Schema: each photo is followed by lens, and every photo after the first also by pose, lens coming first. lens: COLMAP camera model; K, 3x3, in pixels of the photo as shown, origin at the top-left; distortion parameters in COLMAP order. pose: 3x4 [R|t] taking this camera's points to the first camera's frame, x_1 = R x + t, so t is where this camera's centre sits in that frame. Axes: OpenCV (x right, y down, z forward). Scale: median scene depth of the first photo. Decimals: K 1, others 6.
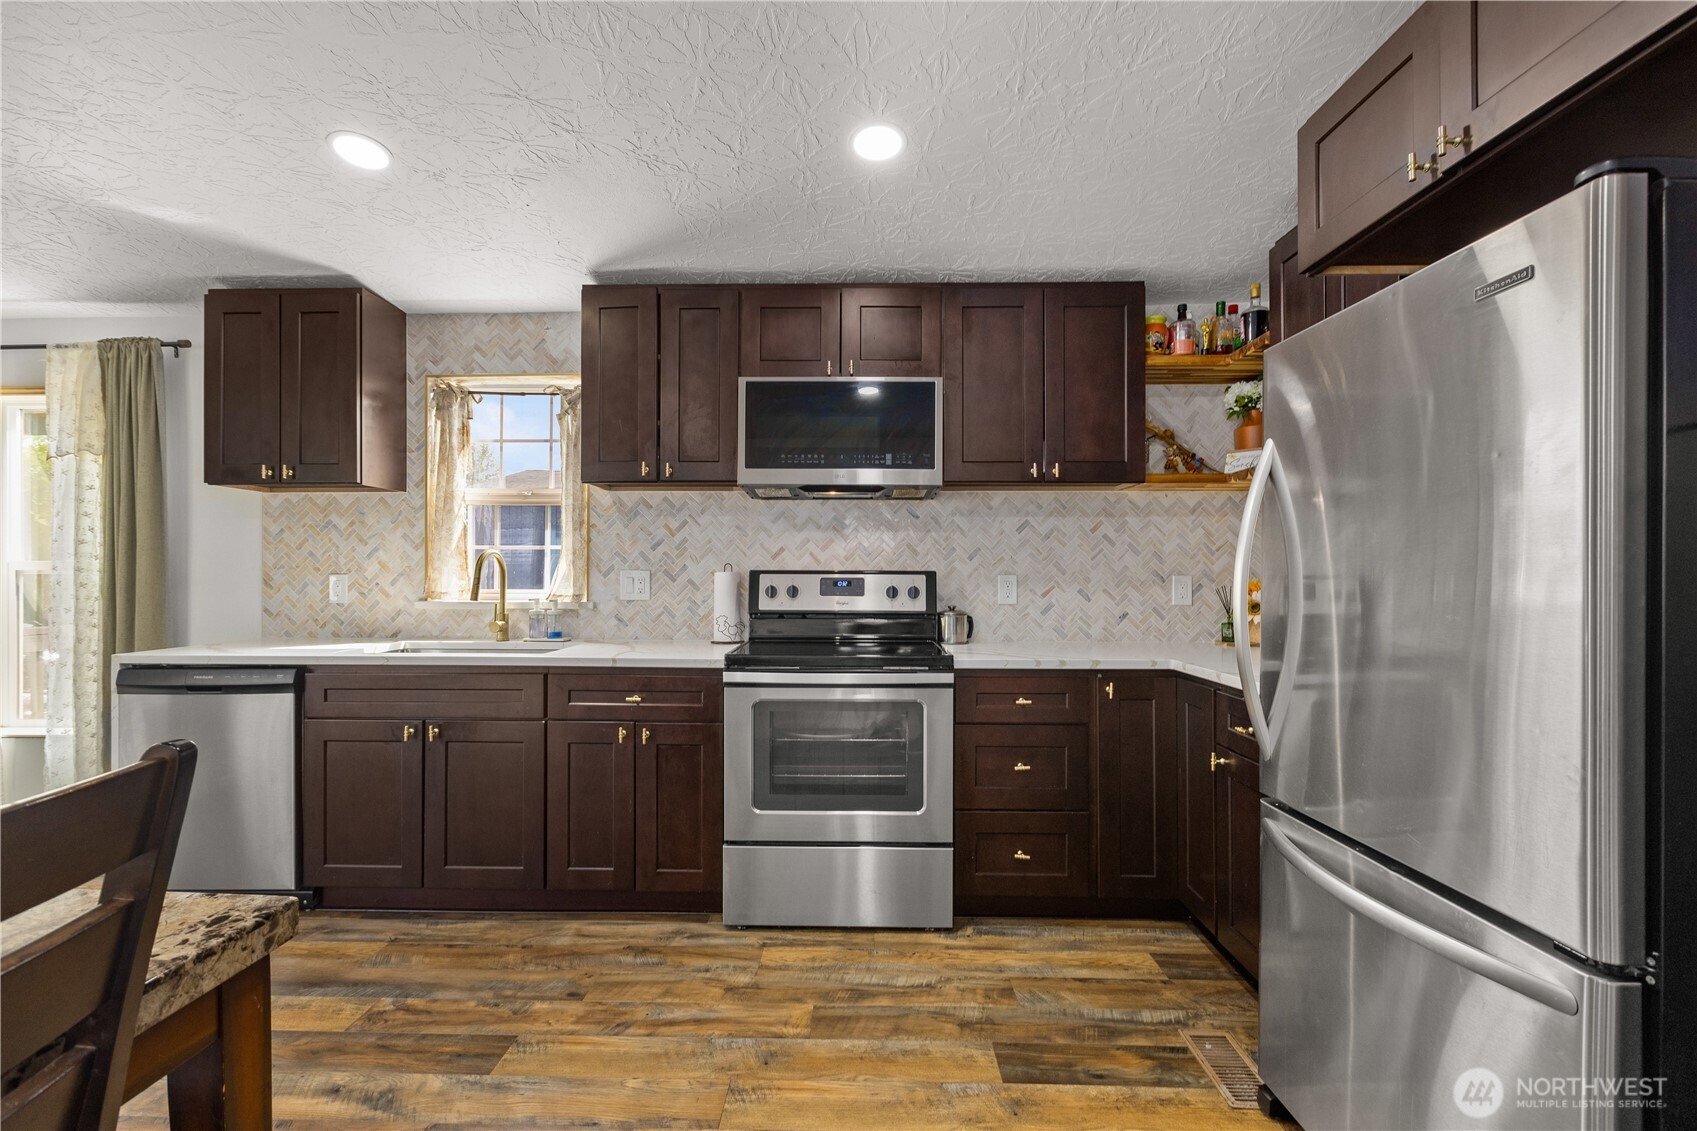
lens RADIAL K [[759.4, 0, 844.7], [0, 759.4, 572.3], [0, 0, 1]] dist [-0.000020, 0.000313]
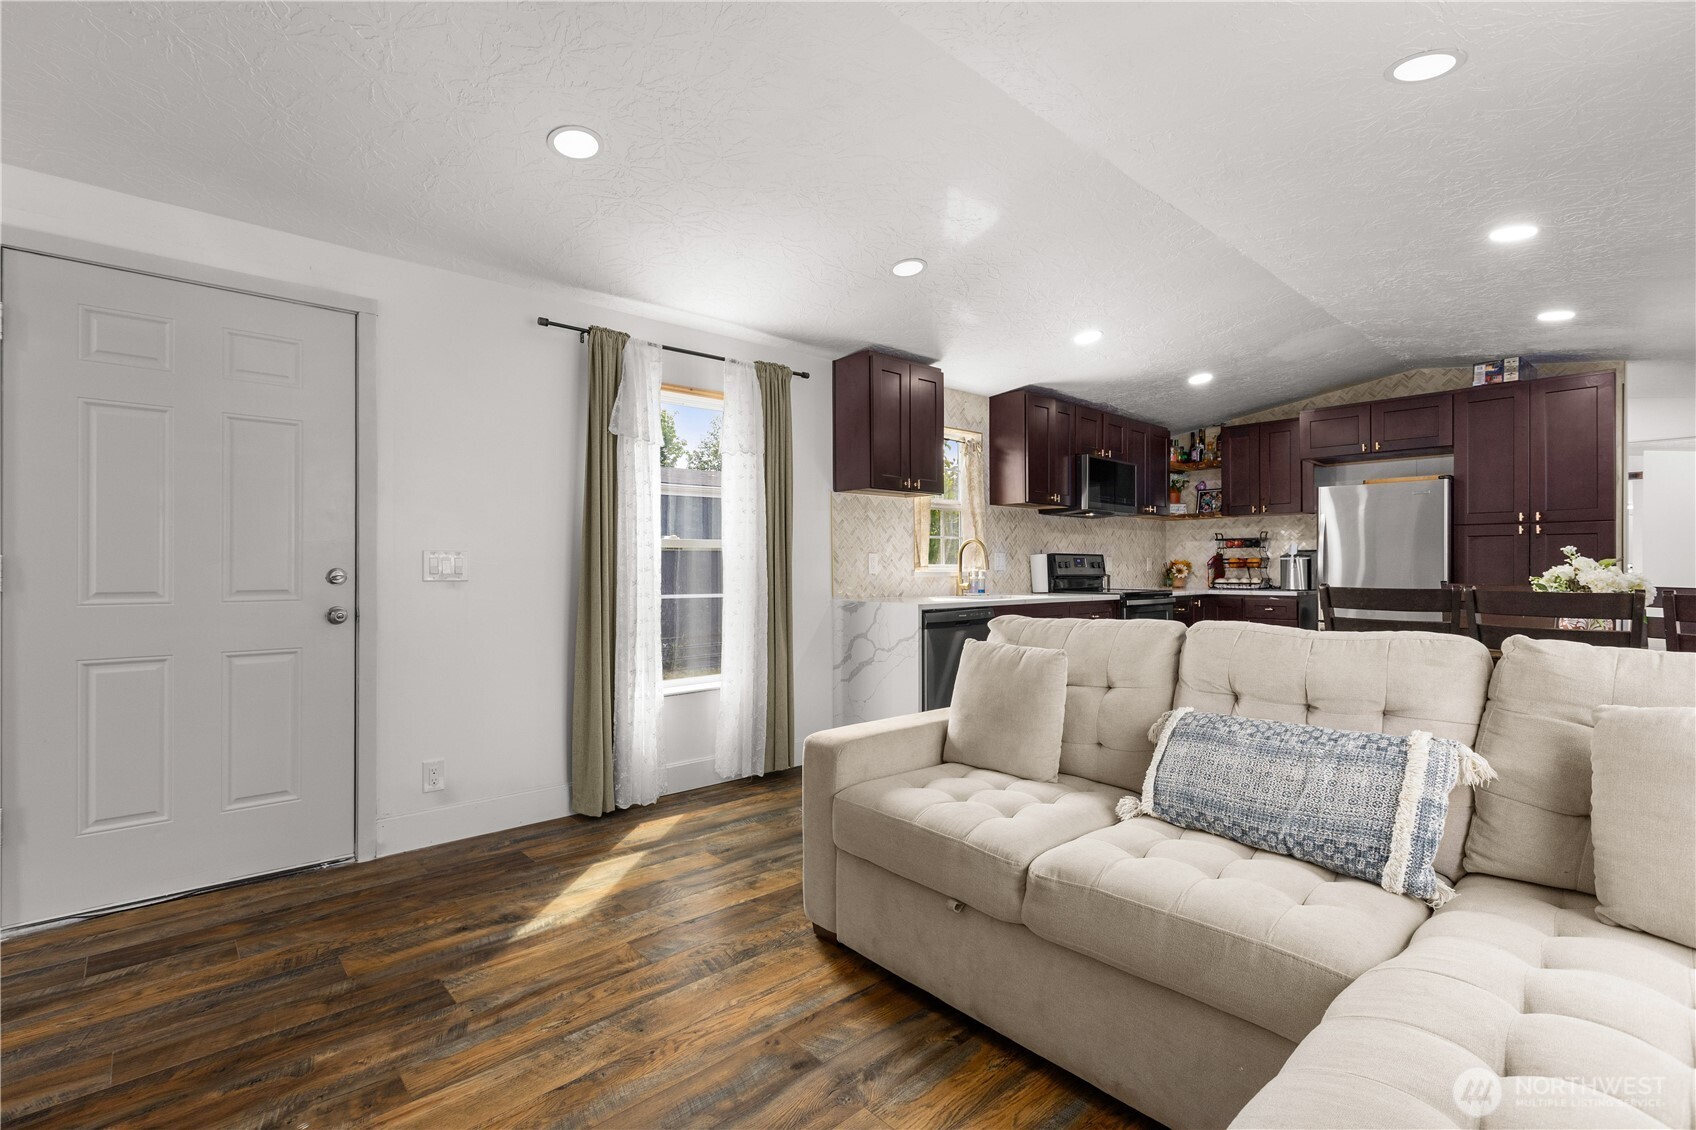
lens RADIAL K [[759.0, 0, 802.0], [0, 759.0, 563.5], [0, 0, 1]] dist [-0.000020, 0.000313]
pose [[0.748166, 0.002409, 0.663508, -1.932413], [0.000389, 0.999992, -0.004069, 0.031230], [-0.663512, 0.003302, 0.748158, 0.030064]]
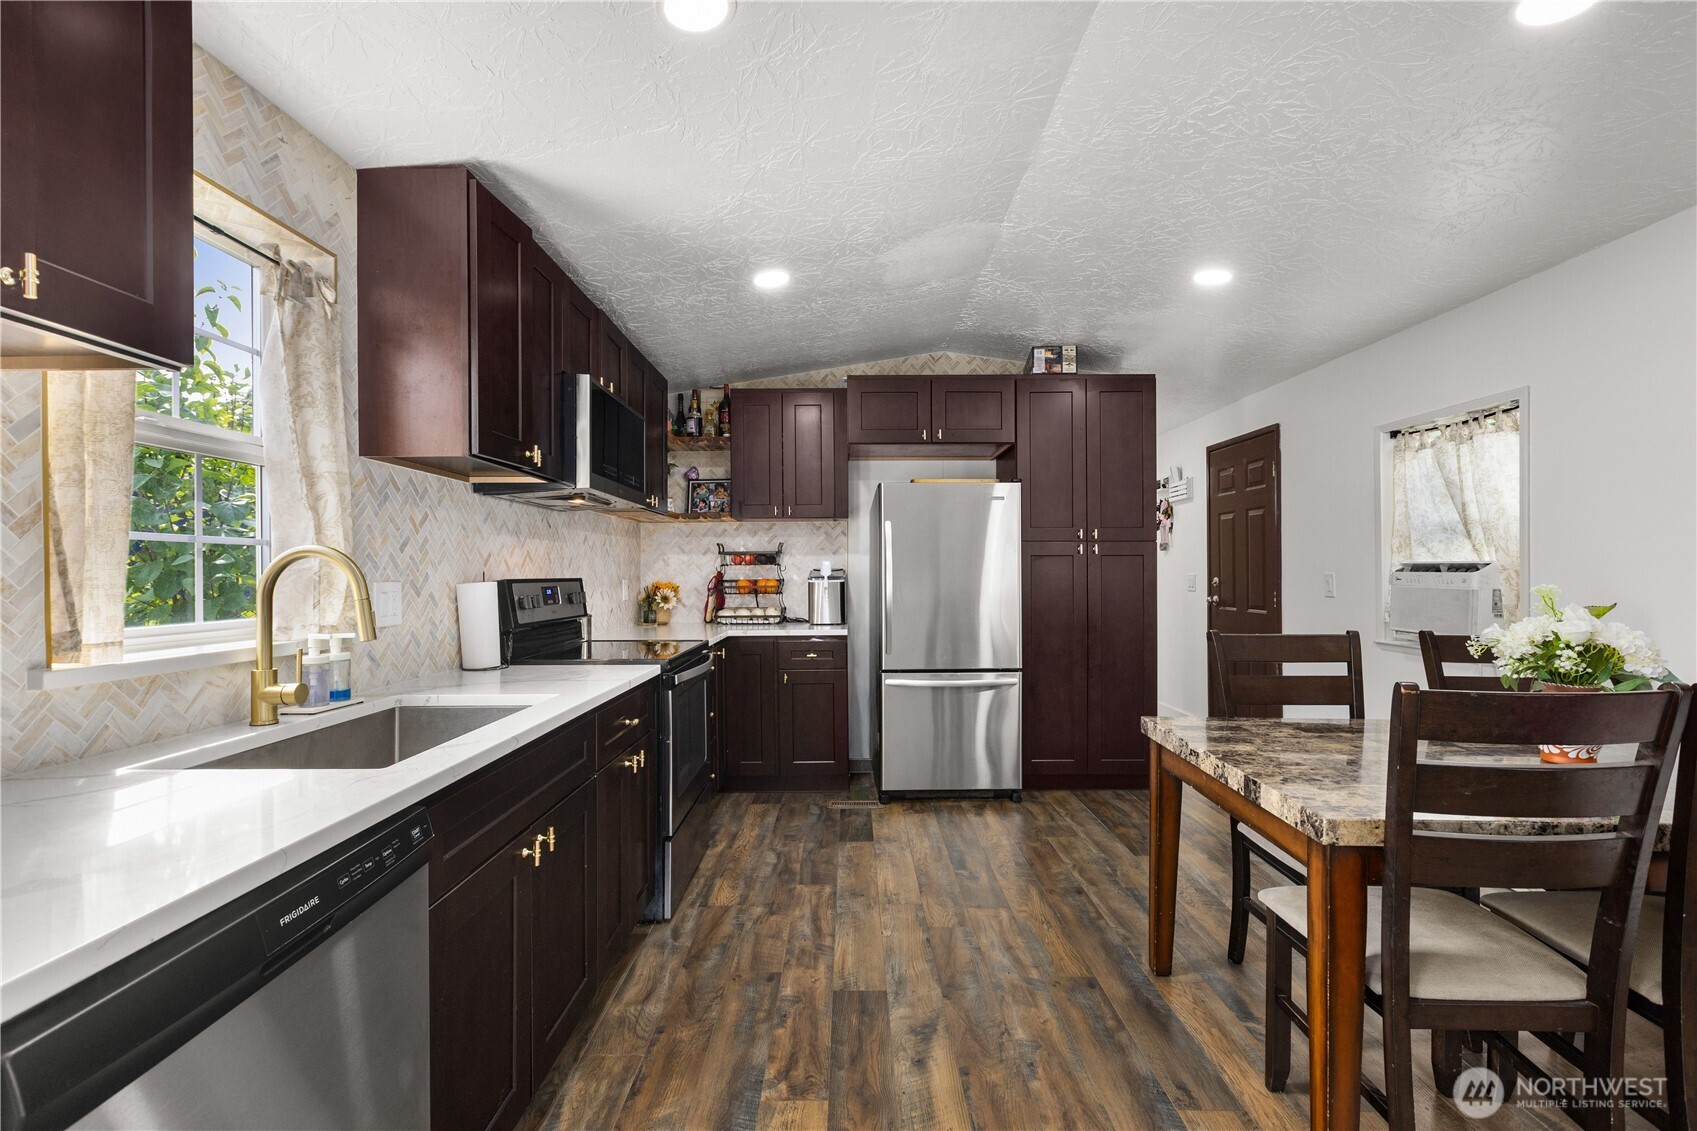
lens RADIAL K [[759.4, 0, 847.5], [0, 759.4, 573.1], [0, 0, 1]] dist [-0.000020, 0.000313]
pose [[-0.022871, -0.003330, 0.999733, -1.064436], [0.005186, 0.999981, 0.003449, -0.011487], [-0.999725, 0.005264, -0.022853, 0.683770]]
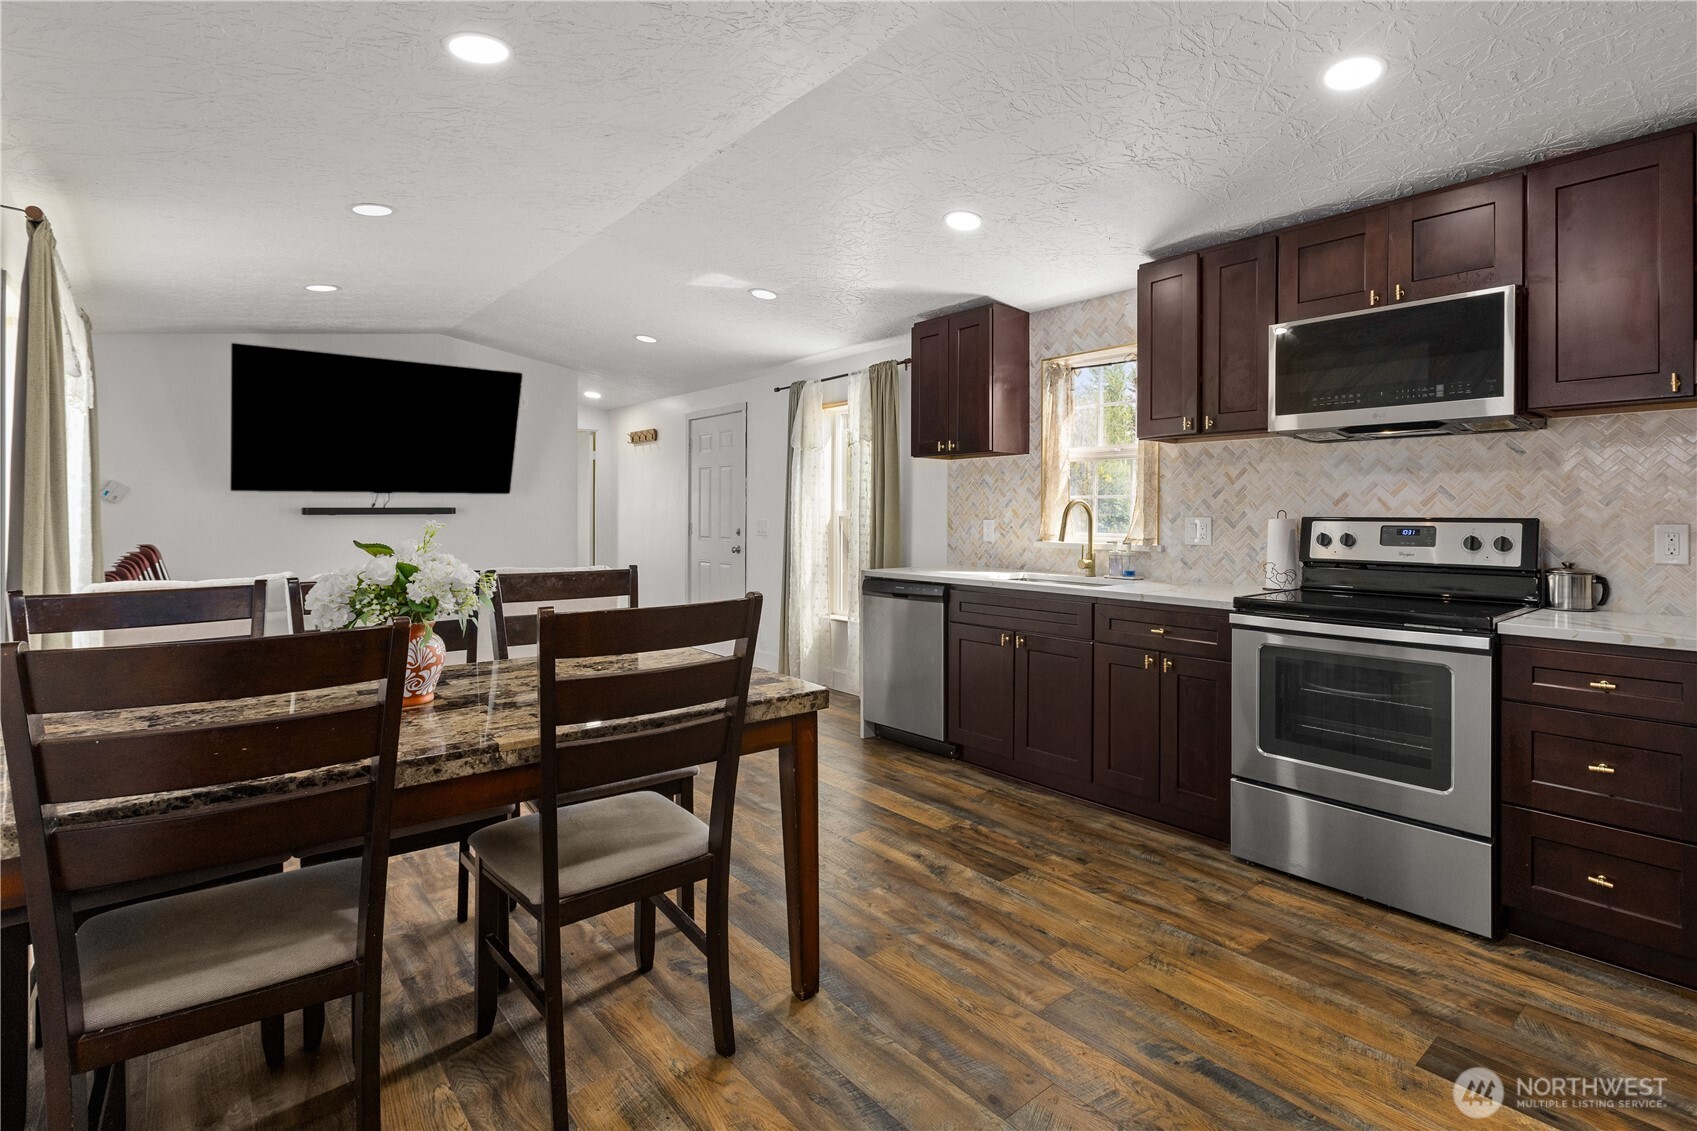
lens RADIAL K [[828.9, 0, 912.7], [0, 828.9, 514.8], [0, 0, 1]] dist [0.010032, -0.001807]
pose [[0.687946, 0.000079, -0.725762, 0.326938], [-0.002633, 0.999994, -0.002387, -0.001787], [0.725757, 0.003553, 0.687942, -0.099571]]
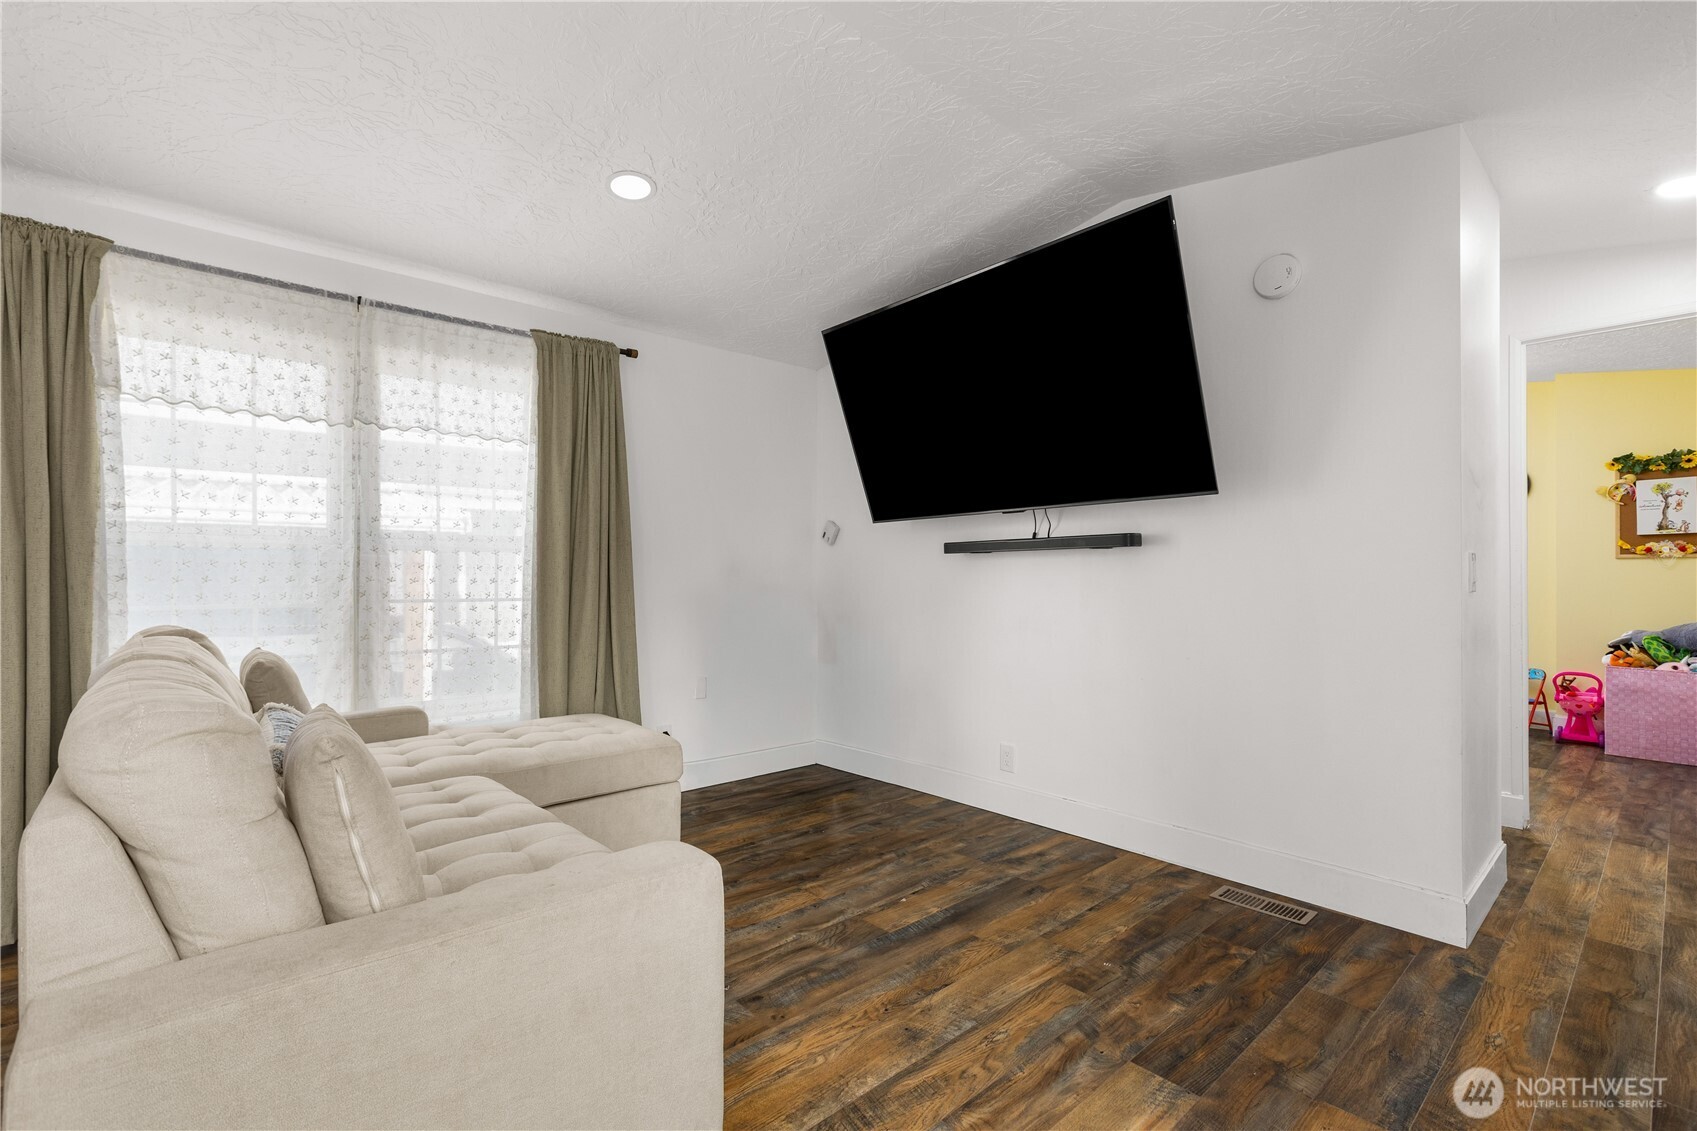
lens RADIAL K [[759.4, 0, 846.9], [0, 759.4, 571.7], [0, 0, 1]] dist [-0.000020, 0.000313]
pose [[-0.721006, -0.000106, -0.692929, -1.146154], [0.000459, 1.000000, -0.000631, 0.029134], [0.692928, -0.000773, -0.721006, 1.001328]]
